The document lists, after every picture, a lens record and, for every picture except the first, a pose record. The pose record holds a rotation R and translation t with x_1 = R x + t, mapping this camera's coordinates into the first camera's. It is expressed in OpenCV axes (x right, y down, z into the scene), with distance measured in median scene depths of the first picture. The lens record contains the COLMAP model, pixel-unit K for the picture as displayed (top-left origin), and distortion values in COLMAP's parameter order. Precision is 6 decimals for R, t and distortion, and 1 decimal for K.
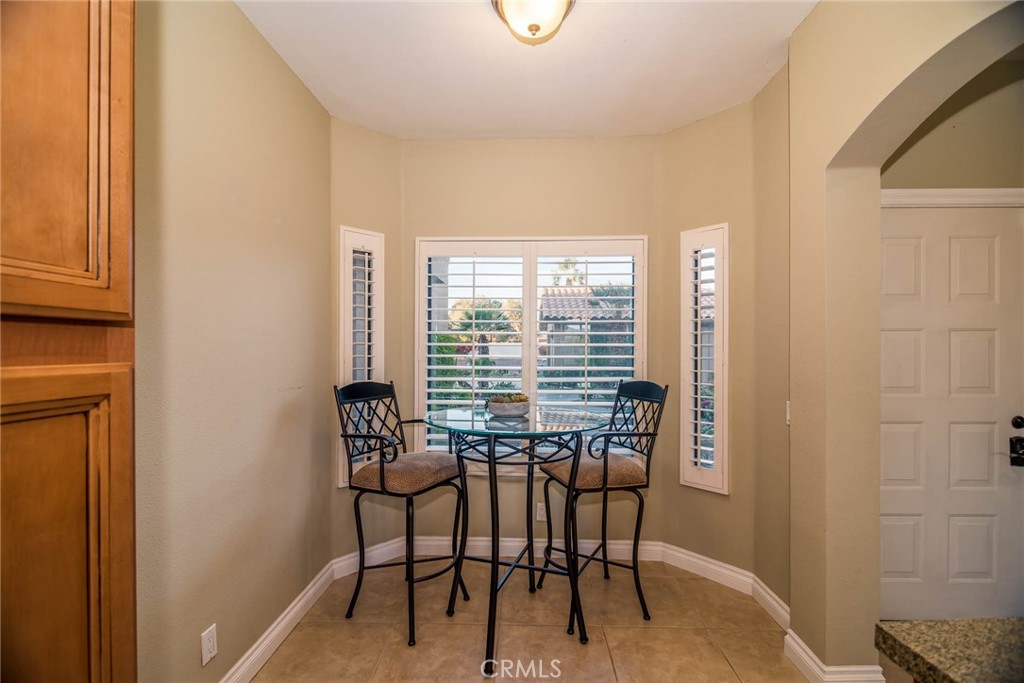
lens RADIAL K [[449.0, 0, 514.0], [0, 449.0, 327.6], [0, 0, 1]] dist [0.001056, 0.000007]
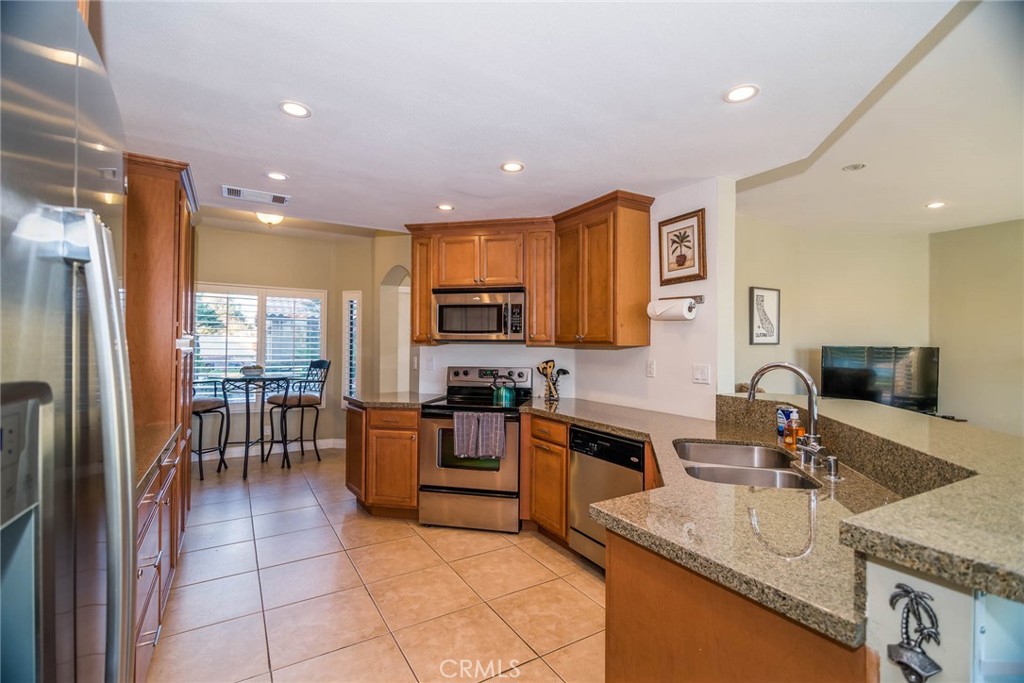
lens RADIAL K [[452.0, 0, 511.0], [0, 452.0, 349.4], [0, 0, 1]] dist [0.001776, -0.000133]
pose [[0.836652, 0.003231, 0.547725, -0.152680], [-0.033382, 0.998425, 0.045101, -0.066095], [-0.546716, -0.056018, 0.835442, -1.397280]]
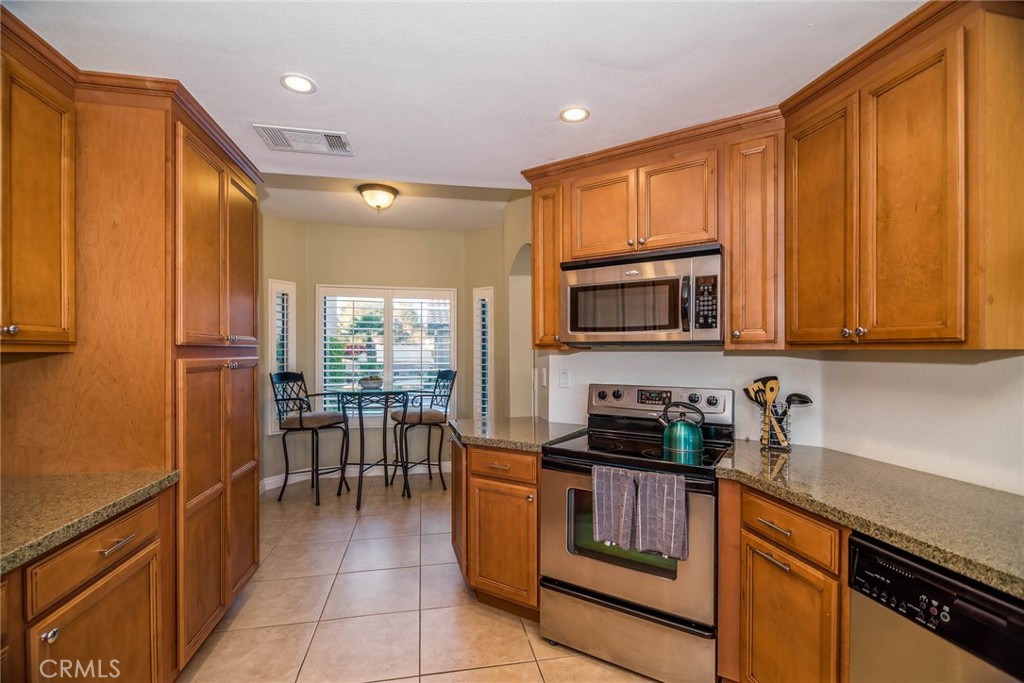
lens RADIAL K [[452.0, 0, 511.0], [0, 452.0, 349.4], [0, 0, 1]] dist [0.001776, -0.000133]
pose [[0.975570, 0.002905, 0.219668, 0.134068], [-0.011926, 0.999138, 0.039754, -0.044798], [-0.219363, -0.041402, 0.974764, -0.912207]]
